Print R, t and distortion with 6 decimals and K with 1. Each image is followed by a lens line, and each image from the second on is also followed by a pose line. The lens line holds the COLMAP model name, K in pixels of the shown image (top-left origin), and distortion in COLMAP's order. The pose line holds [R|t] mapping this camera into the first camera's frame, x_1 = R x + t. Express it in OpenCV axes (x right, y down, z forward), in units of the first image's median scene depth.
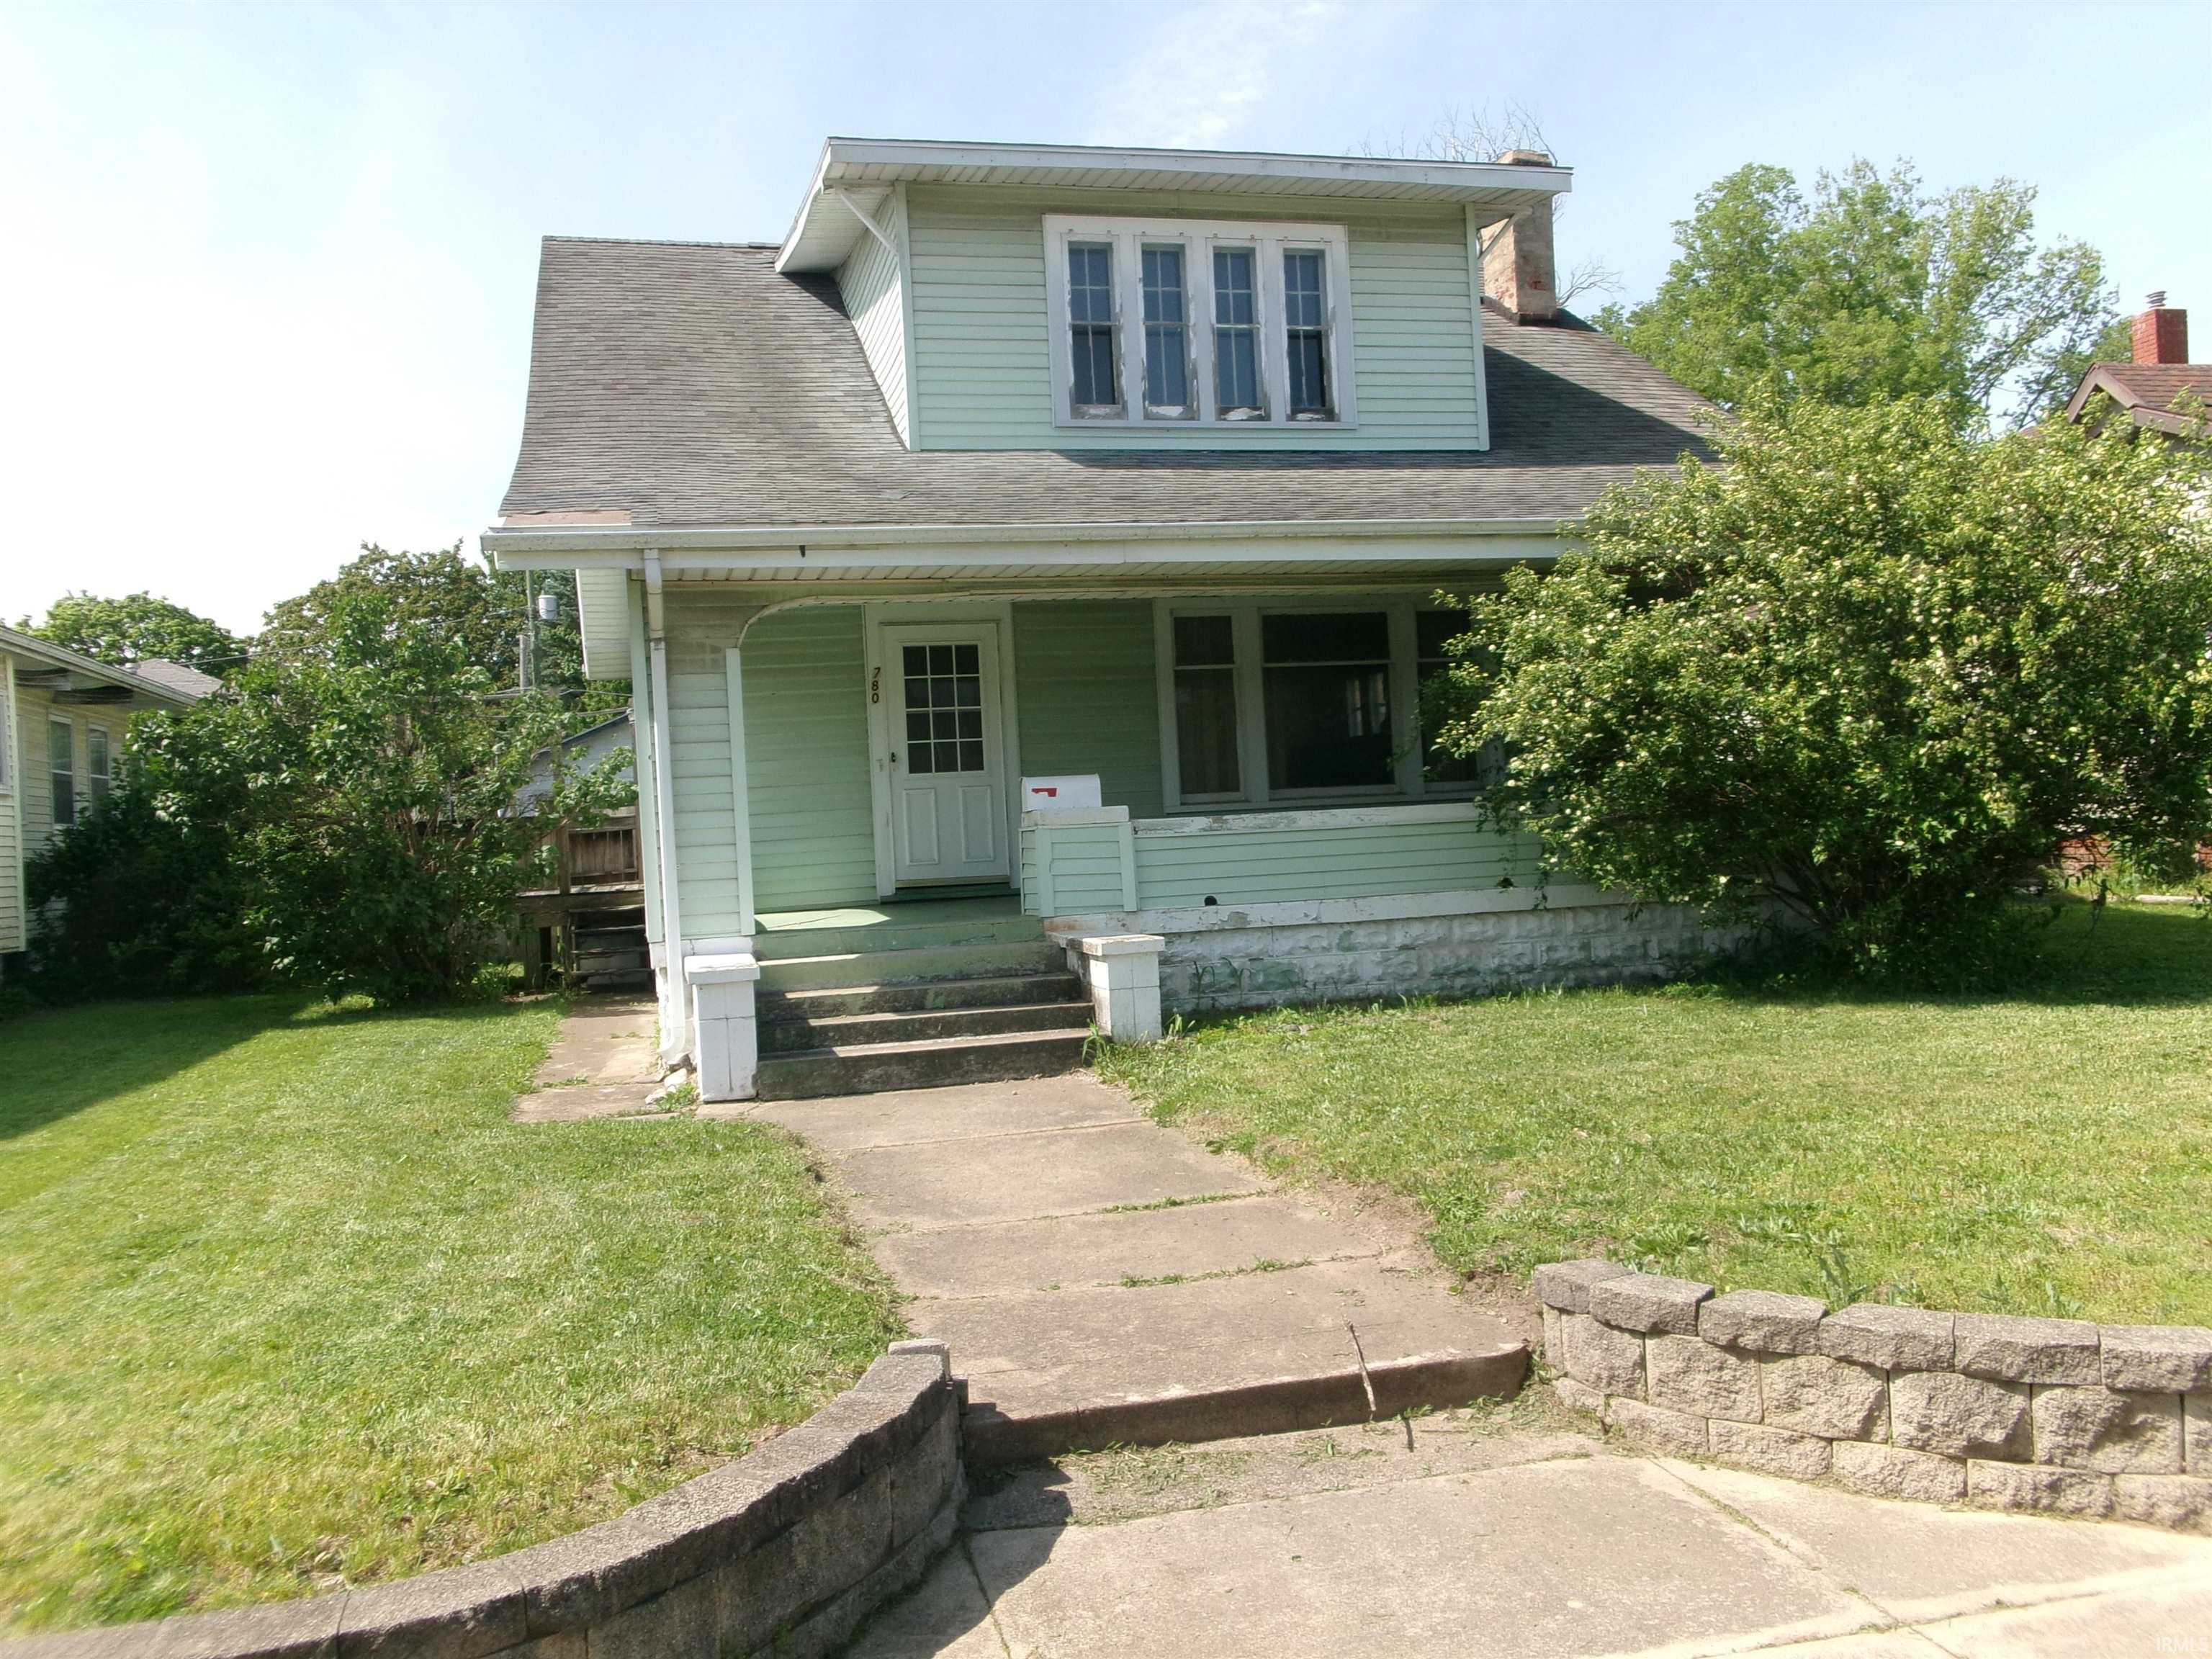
lens RADIAL K [[1824.0, 0, 1106.0], [0, 1824.0, 829.5], [0, 0, 1]] dist [0.000846, 0.006361]
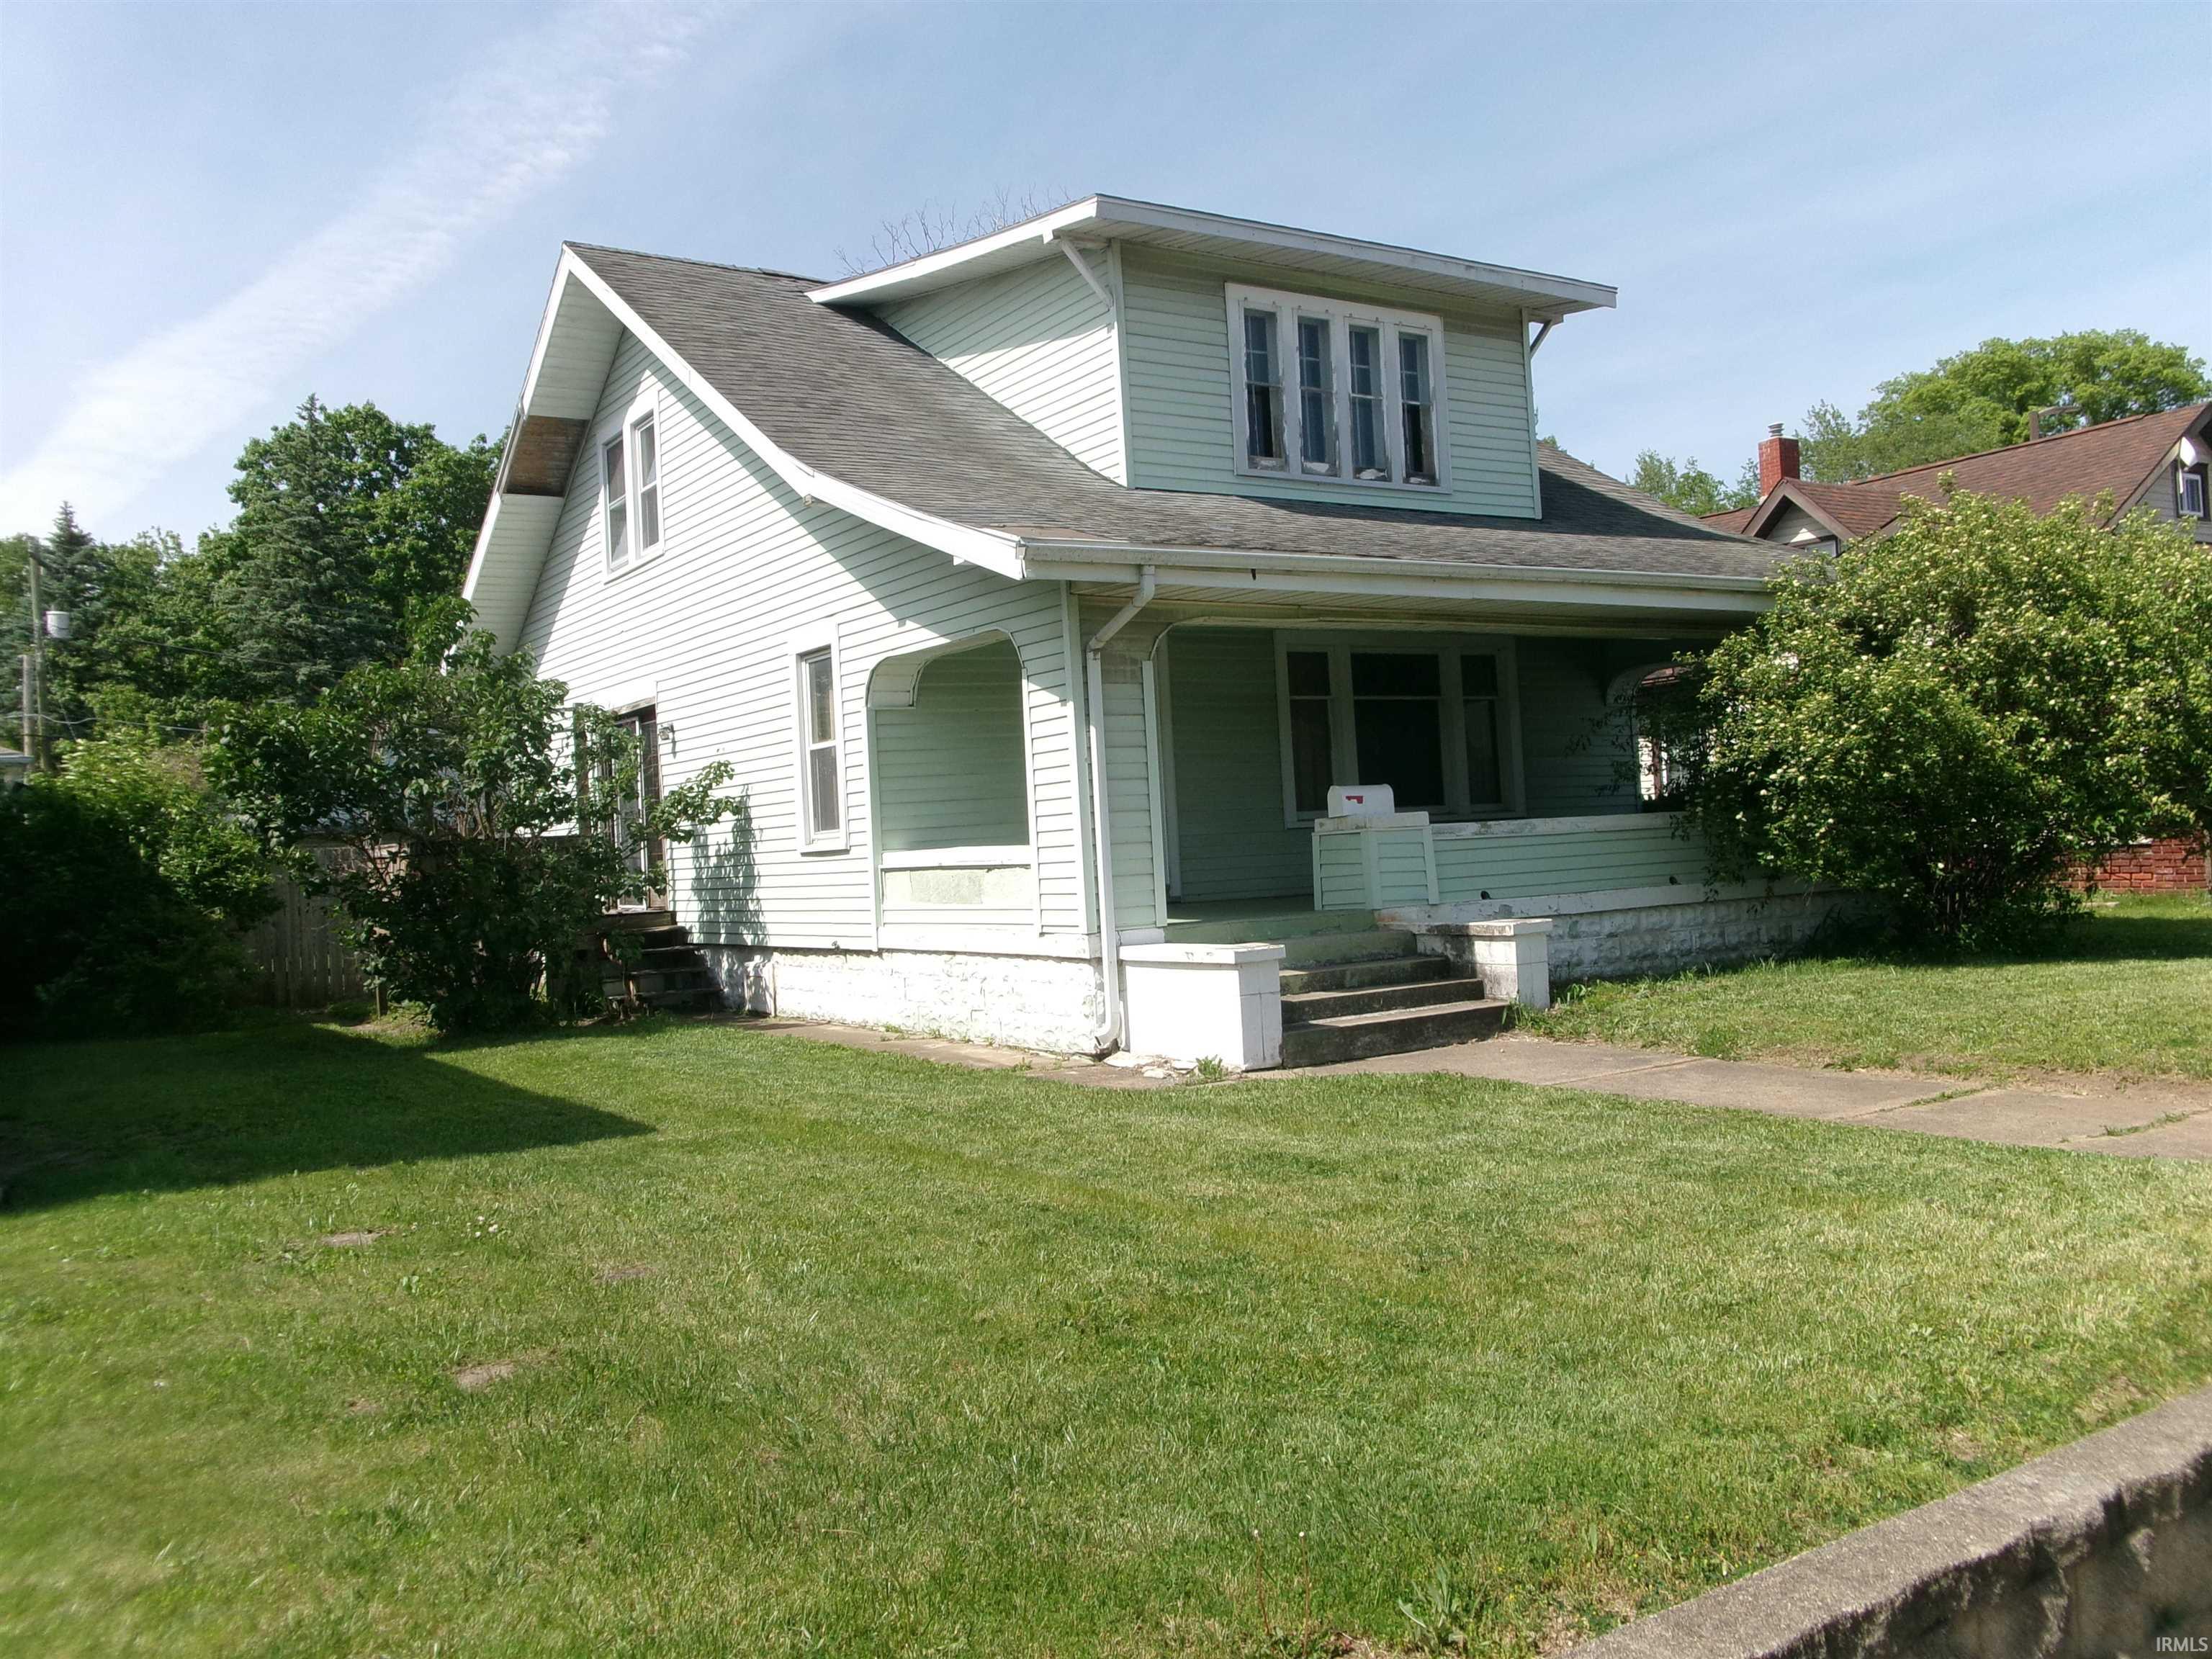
lens RADIAL K [[1828.5, 0, 1112.1], [0, 1828.5, 826.7], [0, 0, 1]] dist [0.002687, -0.006676]
pose [[0.944413, 0.004489, 0.328731, -0.522698], [0.006534, 0.999453, -0.032420, 0.030526], [-0.328696, 0.032766, 0.943867, -0.010364]]
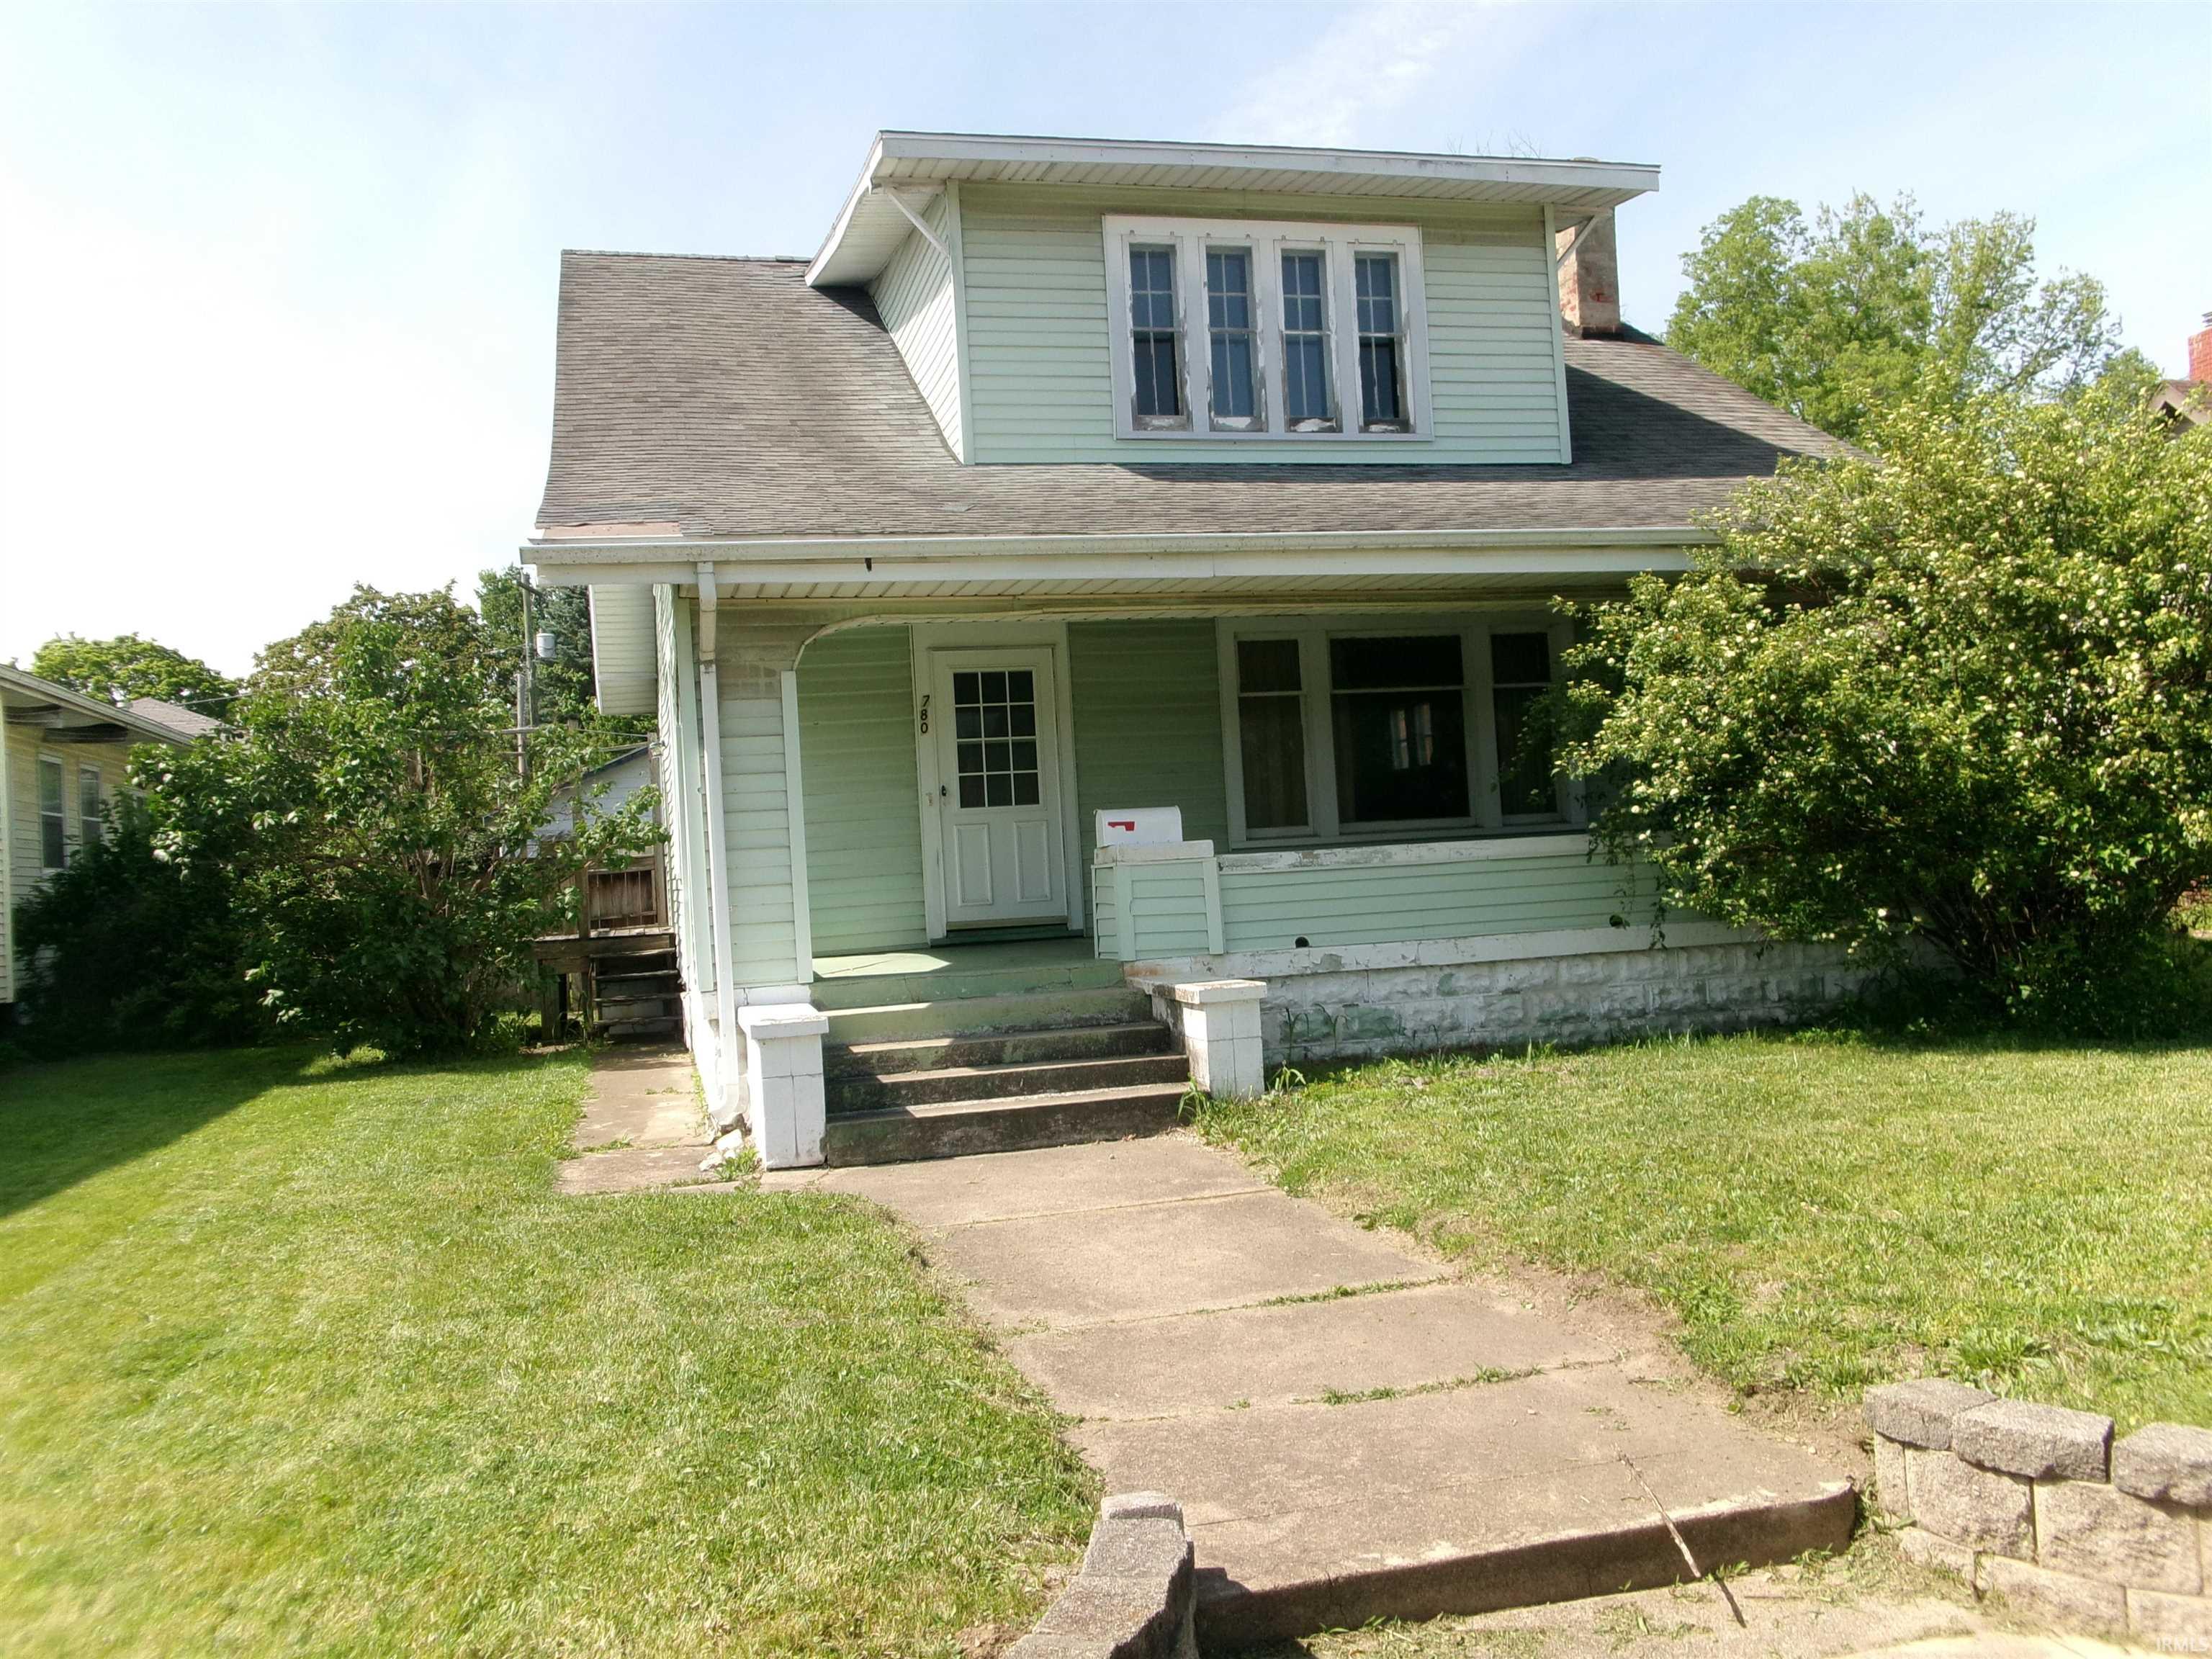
lens RADIAL K [[1828.5, 0, 1112.1], [0, 1828.5, 826.7], [0, 0, 1]] dist [0.002687, -0.006676]
pose [[0.999951, -0.005705, 0.008120, -0.044447], [0.005891, 0.999715, -0.023124, 0.001283], [-0.007986, 0.023171, 0.999700, 0.069687]]
